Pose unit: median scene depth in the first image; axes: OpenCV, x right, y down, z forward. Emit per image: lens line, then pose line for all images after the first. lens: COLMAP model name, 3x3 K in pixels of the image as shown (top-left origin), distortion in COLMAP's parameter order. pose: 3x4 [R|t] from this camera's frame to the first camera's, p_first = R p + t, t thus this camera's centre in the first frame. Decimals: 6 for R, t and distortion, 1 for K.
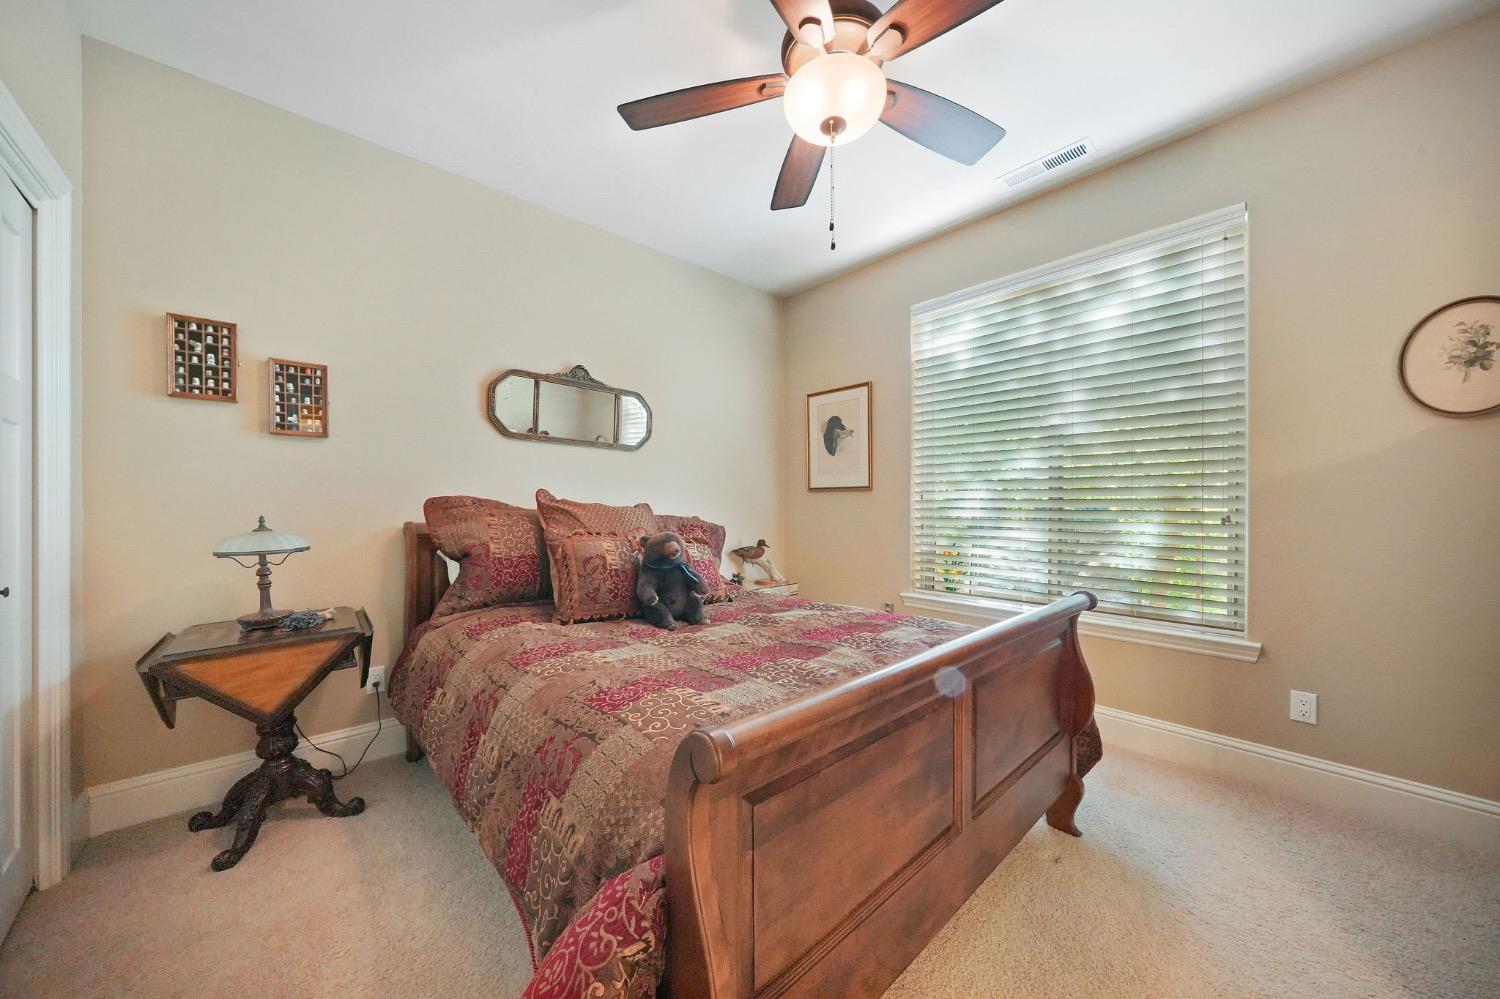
lens RADIAL K [[515.8, 0, 745.4], [0, 515.8, 507.8], [0, 0, 1]] dist [-0.004208, -0.000157]
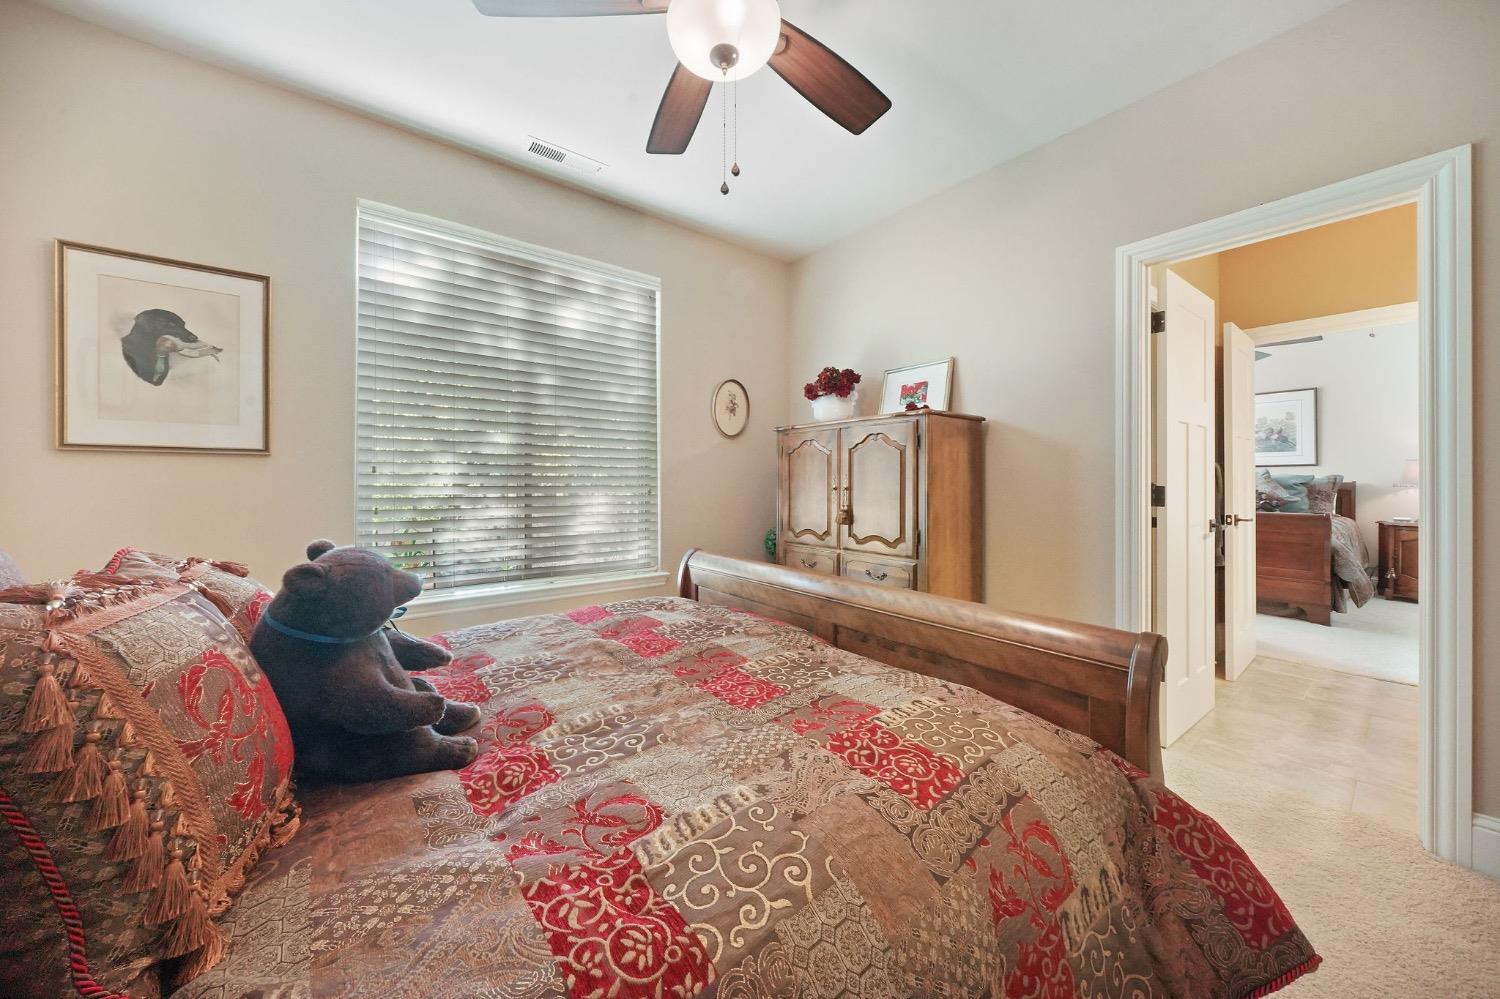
lens RADIAL K [[515.8, 0, 747.6], [0, 515.8, 485.2], [0, 0, 1]] dist [-0.004208, -0.000157]
pose [[0.082543, -0.007503, 0.996559, -0.528600], [0.004857, 0.999963, 0.007127, -0.003406], [-0.996576, 0.004252, 0.082577, 0.661136]]
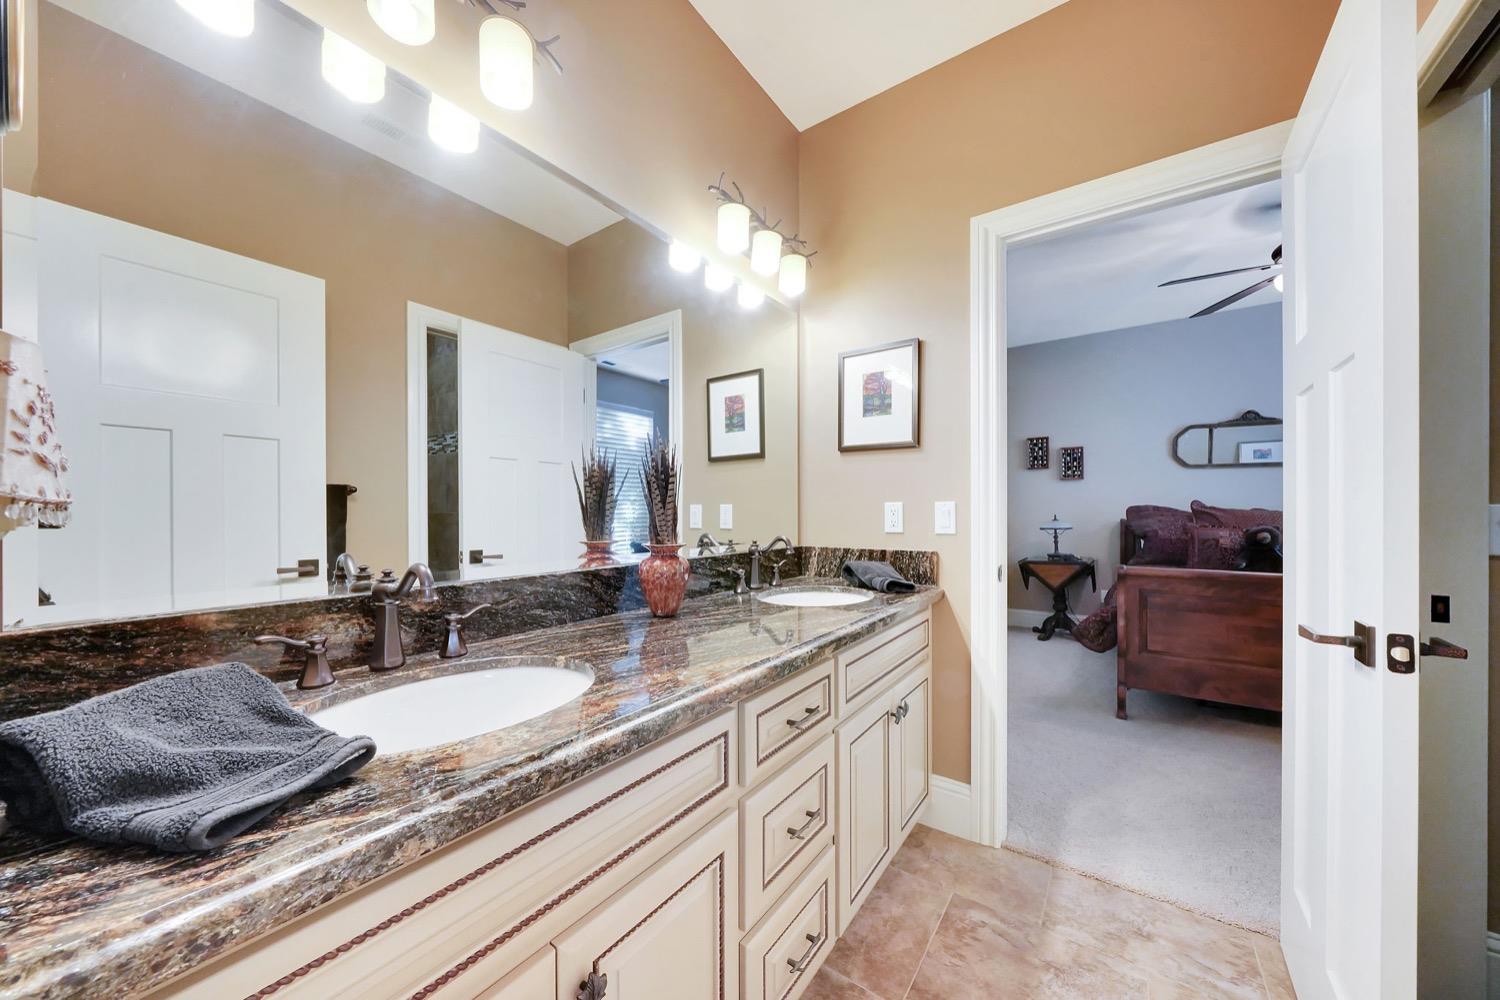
lens RADIAL K [[521.5, 0, 746.3], [0, 521.5, 511.2], [0, 0, 1]] dist [-0.000084, 0.000000]
pose [[0.223684, -0.000763, -0.974661, 1.112717], [-0.003797, 0.999991, -0.001654, 0.007719], [0.974654, 0.004071, 0.223679, -0.963774]]
